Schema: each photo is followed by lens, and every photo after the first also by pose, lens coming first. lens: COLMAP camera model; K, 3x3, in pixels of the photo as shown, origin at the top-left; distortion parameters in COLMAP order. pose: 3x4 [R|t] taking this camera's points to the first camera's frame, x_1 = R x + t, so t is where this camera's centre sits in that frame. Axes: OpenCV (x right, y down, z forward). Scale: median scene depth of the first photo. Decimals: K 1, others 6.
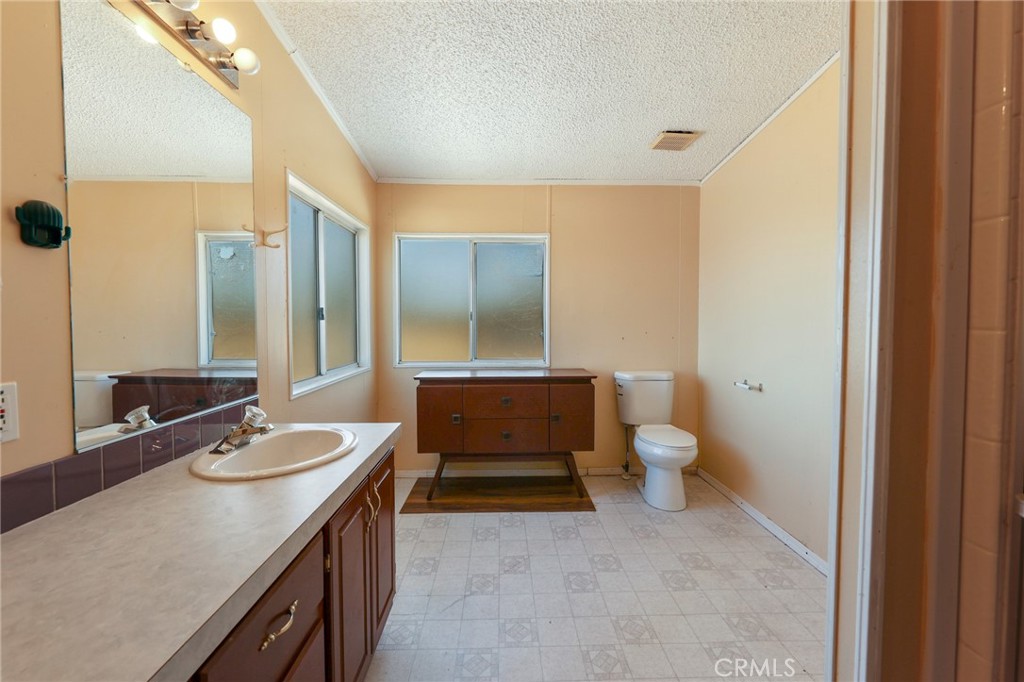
lens RADIAL K [[434.0, 0, 509.6], [0, 434.0, 336.0], [0, 0, 1]] dist [-0.000054, -0.000080]
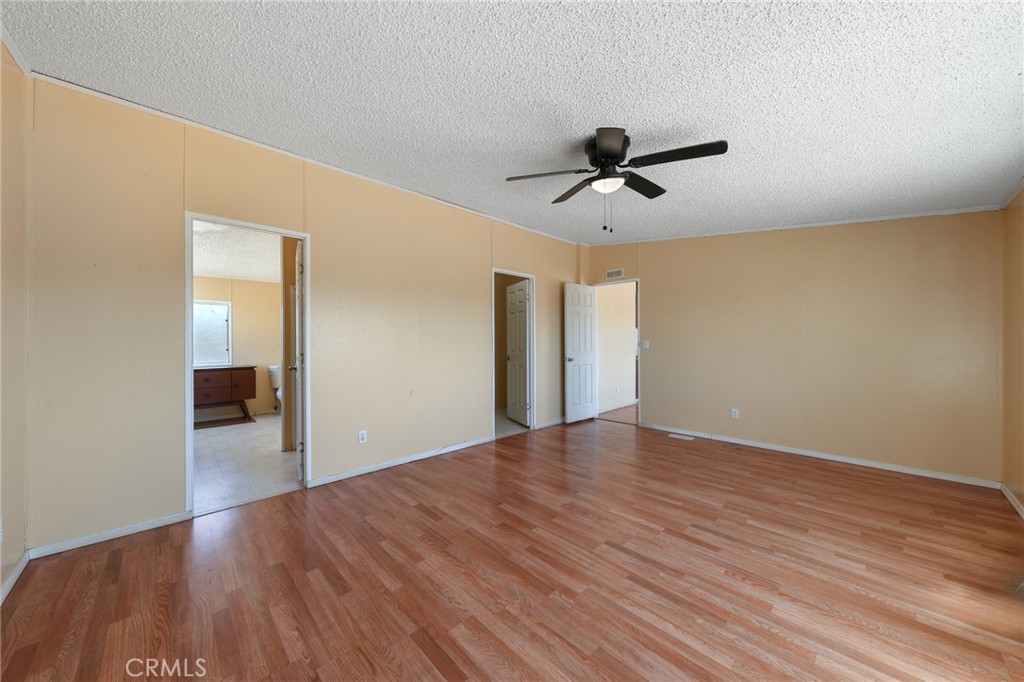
lens RADIAL K [[357.9, 0, 513.1], [0, 357.9, 343.0], [0, 0, 1]] dist [-0.001171, -0.000332]
pose [[0.732389, -0.007077, 0.680850, -0.097076], [0.030628, 0.999276, -0.022559, 0.049018], [-0.680198, 0.037375, 0.732075, -1.308417]]
